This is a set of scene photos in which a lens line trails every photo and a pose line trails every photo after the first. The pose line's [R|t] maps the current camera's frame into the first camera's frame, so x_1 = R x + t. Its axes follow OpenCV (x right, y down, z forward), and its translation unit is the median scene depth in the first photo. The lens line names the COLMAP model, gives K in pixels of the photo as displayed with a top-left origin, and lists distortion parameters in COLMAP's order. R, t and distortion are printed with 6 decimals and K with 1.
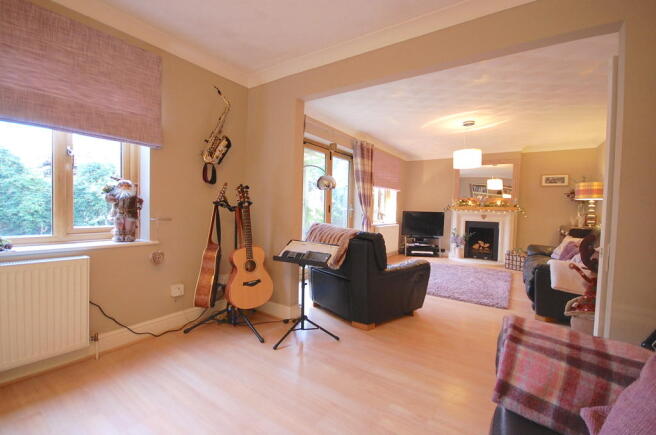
lens RADIAL K [[285.9, 0, 331.4], [0, 285.9, 214.7], [0, 0, 1]] dist [-0.021633, -0.002521]
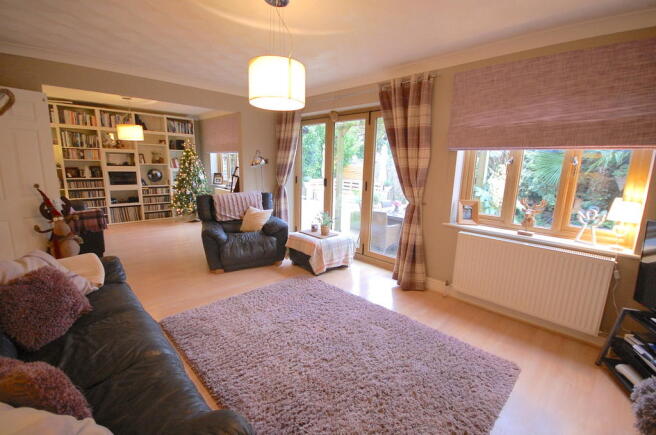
lens RADIAL K [[285.9, 0, 334.8], [0, 285.9, 219.5], [0, 0, 1]] dist [-0.021633, -0.002521]
pose [[-0.191324, 0.154447, -0.969299, 0.956062], [-0.070576, 0.982821, 0.170532, -0.069399], [0.978986, 0.101036, -0.177137, 1.243584]]
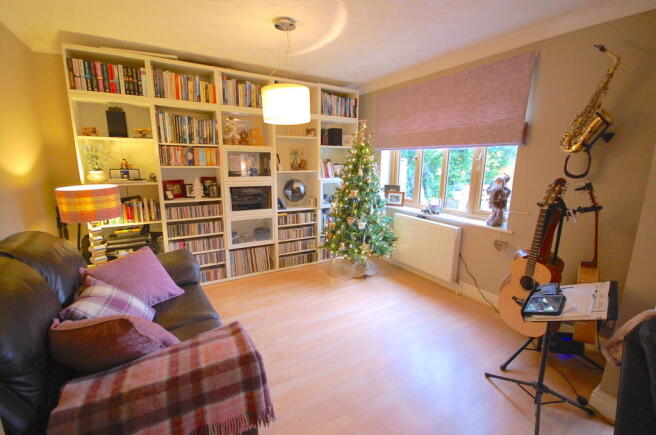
lens RADIAL K [[285.9, 0, 324.5], [0, 285.9, 217.0], [0, 0, 1]] dist [-0.021633, -0.002521]
pose [[-0.446808, 0.140231, -0.883571, 0.328507], [-0.053712, 0.981652, 0.182958, -0.061456], [0.893016, 0.129206, -0.431078, 0.398105]]
